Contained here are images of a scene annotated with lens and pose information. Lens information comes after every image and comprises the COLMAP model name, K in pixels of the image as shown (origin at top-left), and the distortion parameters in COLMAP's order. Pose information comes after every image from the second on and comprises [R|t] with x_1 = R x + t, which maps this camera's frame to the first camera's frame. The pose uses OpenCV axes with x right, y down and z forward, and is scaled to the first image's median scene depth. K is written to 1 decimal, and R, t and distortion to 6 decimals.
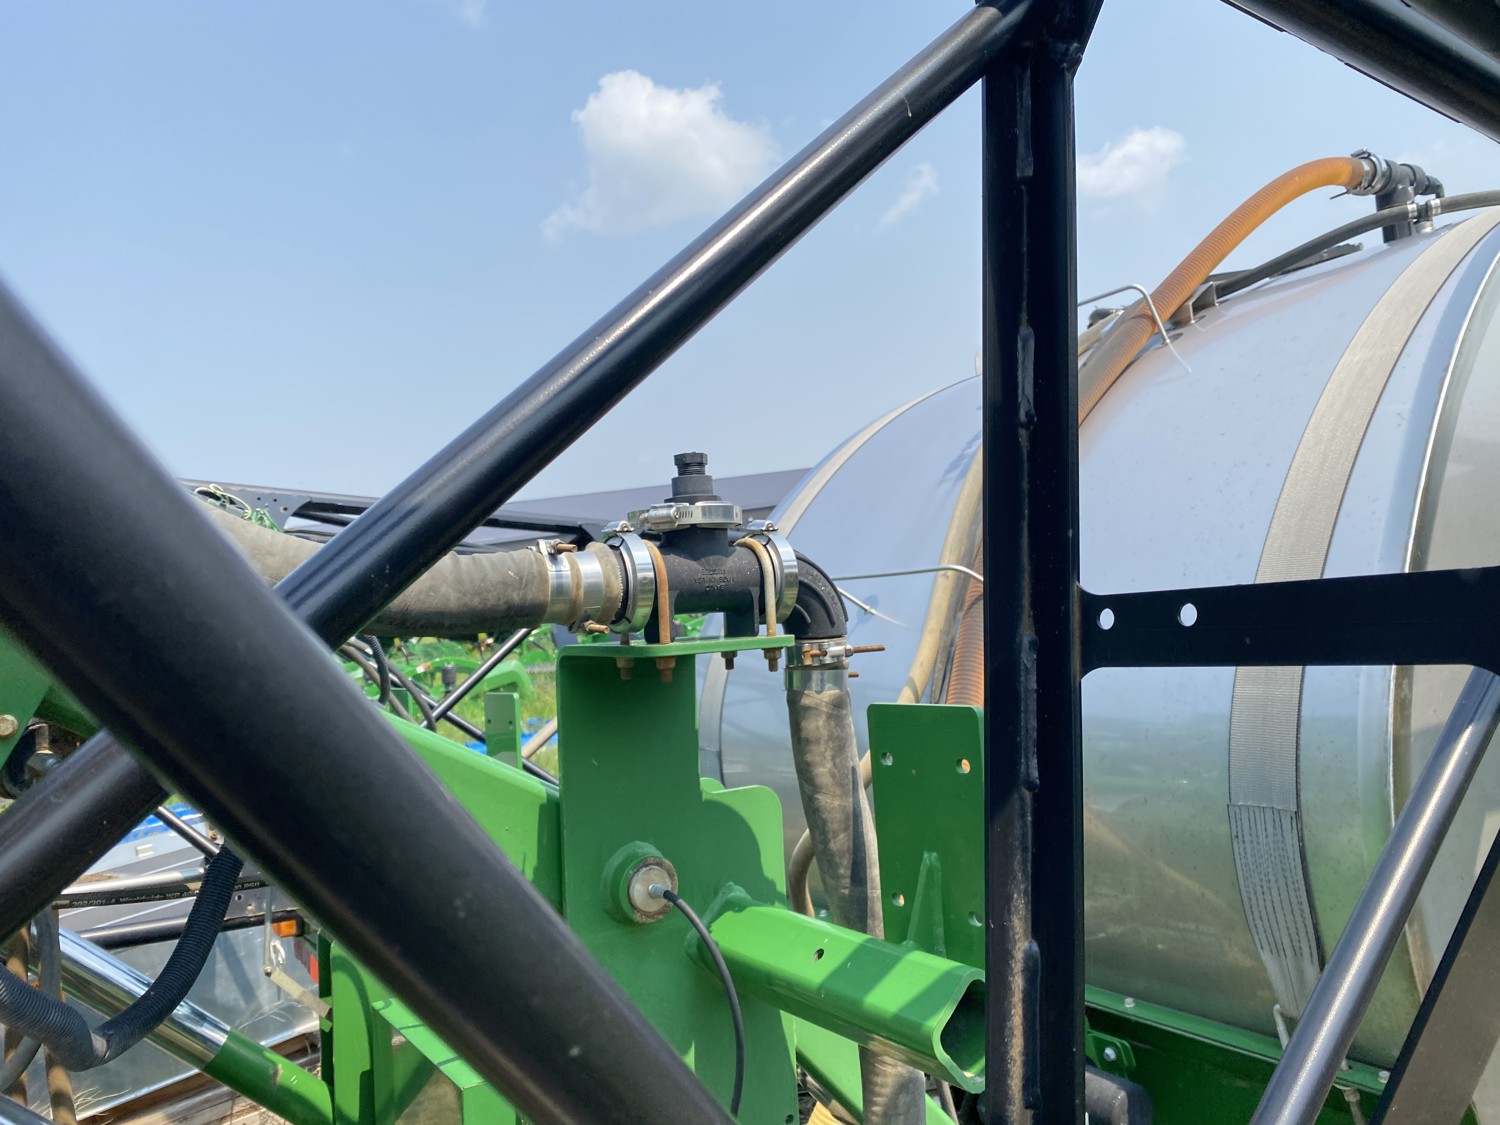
lens RADIAL K [[1165.8, 0, 701.3], [0, 1165.8, 586.0], [0, 0, 1]] dist [0.093622, -0.182491]
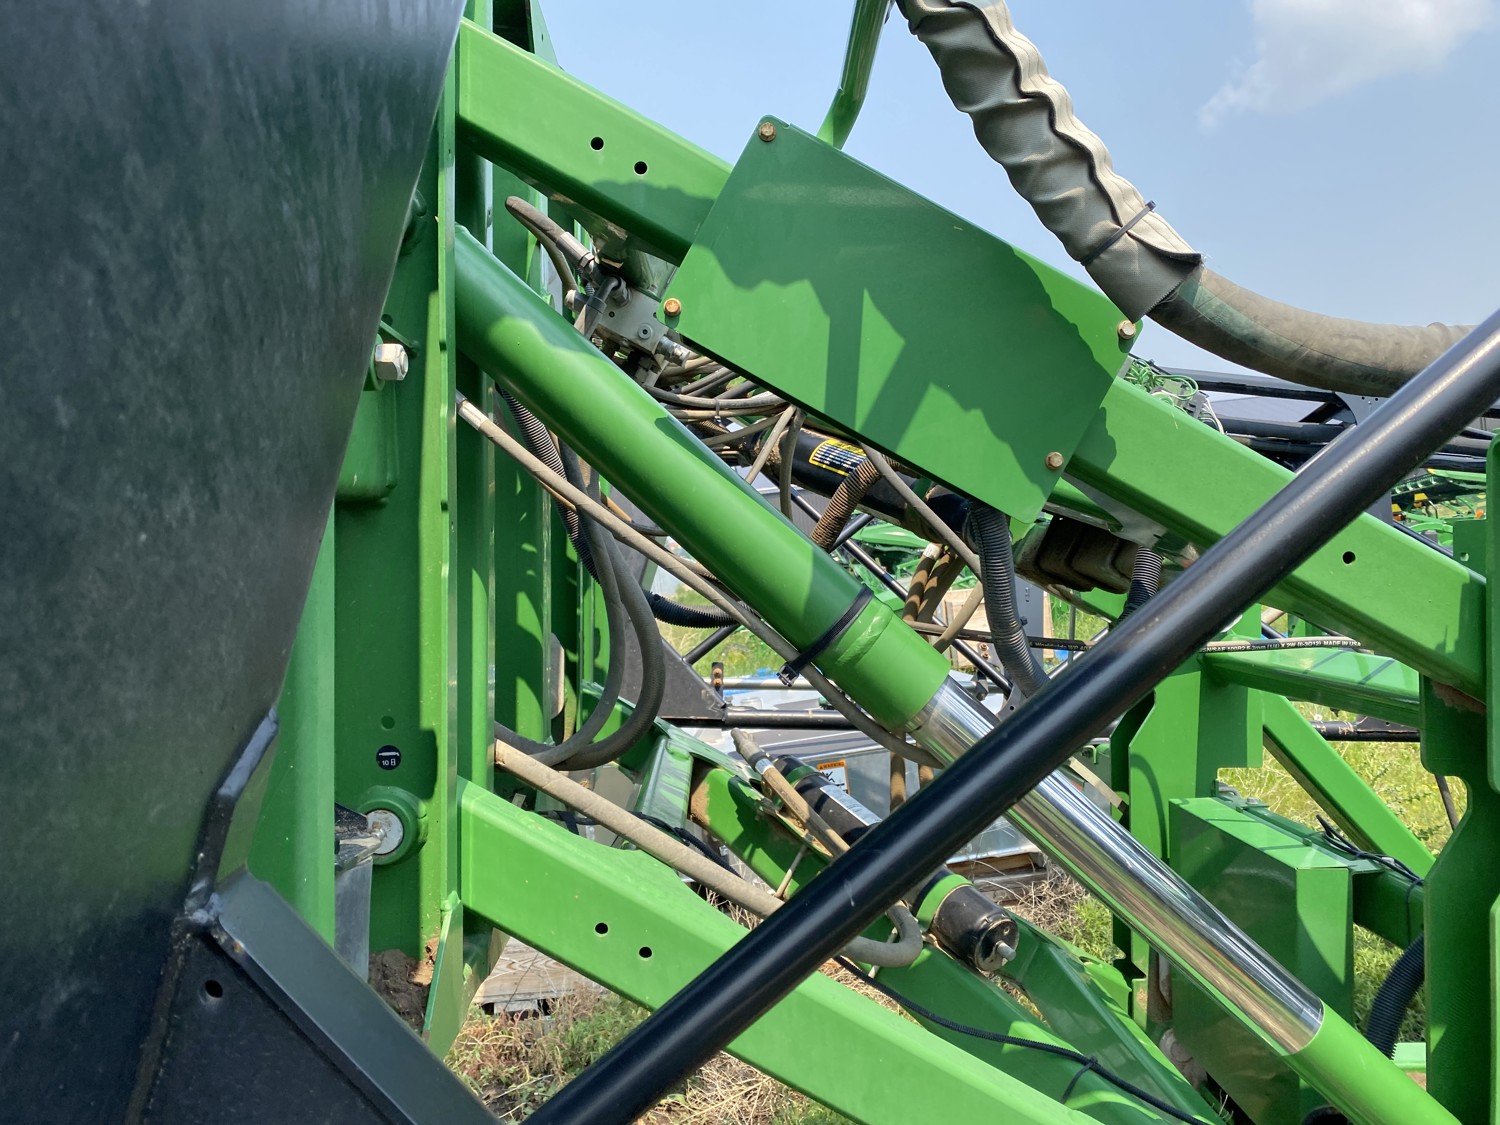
lens RADIAL K [[1139.9, 0, 700.6], [0, 1139.9, 540.6], [0, 0, 1]] dist [0.035667, -0.048652]
pose [[0.856001, 0.049992, -0.514551, -0.197935], [-0.025658, 0.998195, 0.054298, 0.111931], [0.516337, -0.033277, 0.855739, -0.236755]]
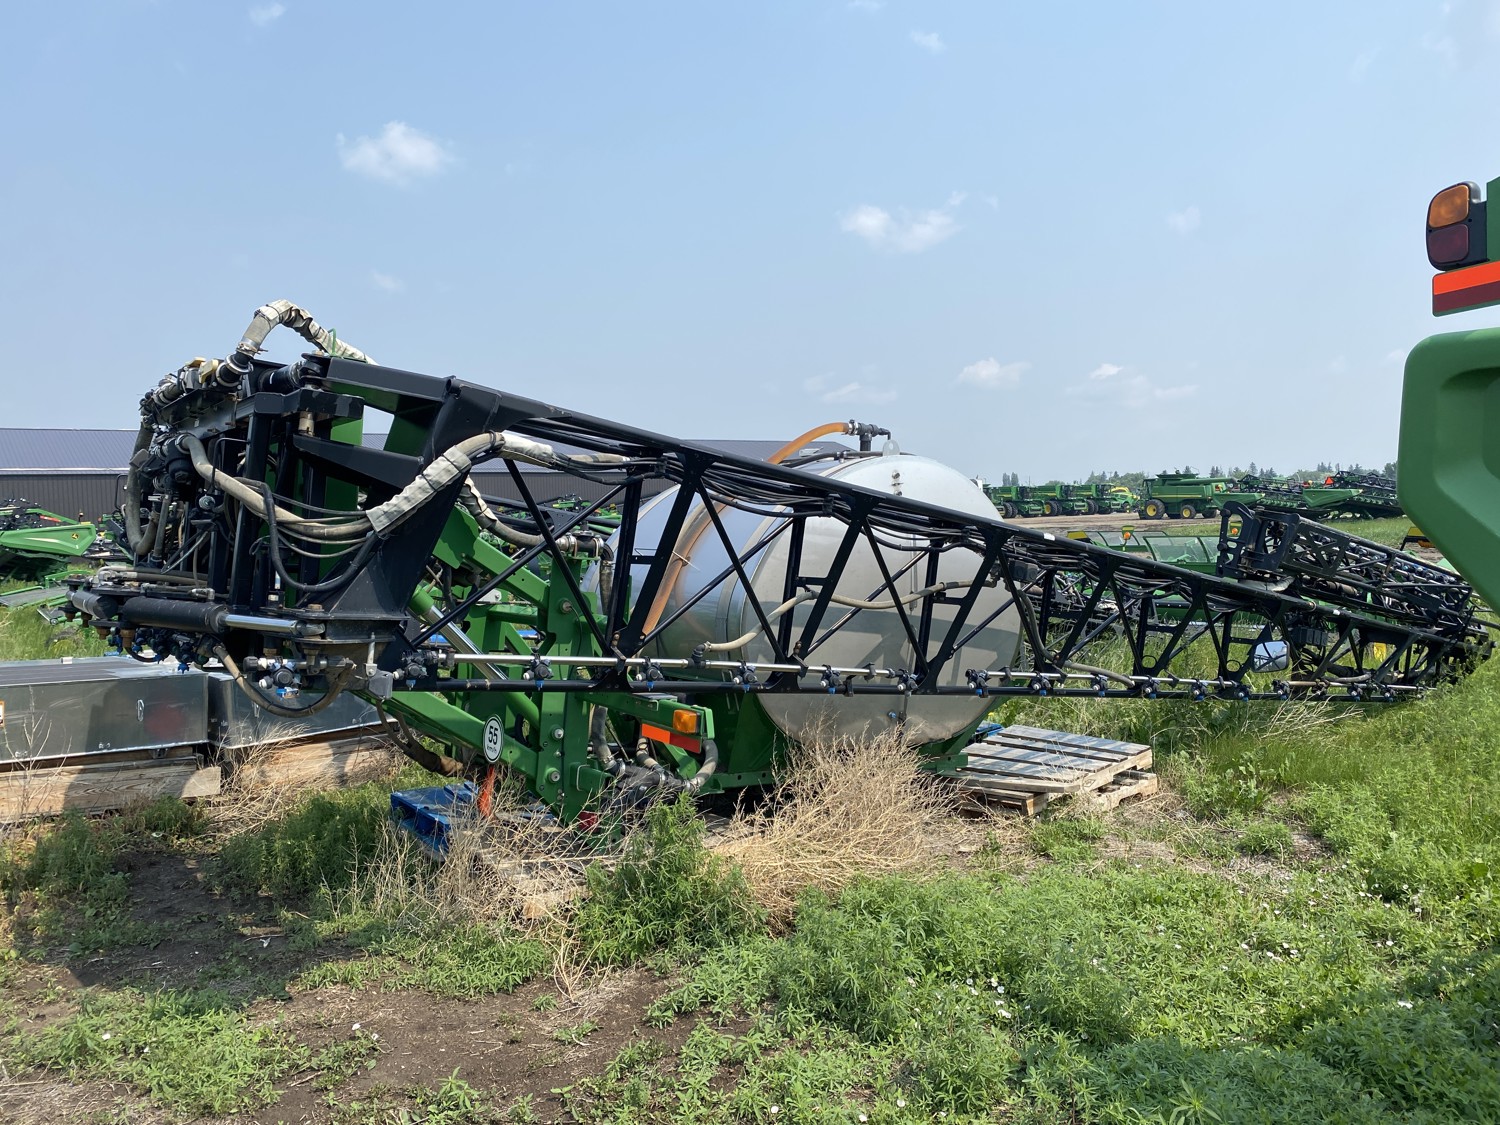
lens RADIAL K [[1149.2, 0, 748.2], [0, 1149.2, 584.8], [0, 0, 1]] dist [0.057643, -0.060109]
pose [[0.987003, 0.125925, 0.099843, 0.213872], [-0.129709, 0.991025, 0.032338, -0.084856], [-0.094875, -0.044868, 0.994478, -3.822792]]
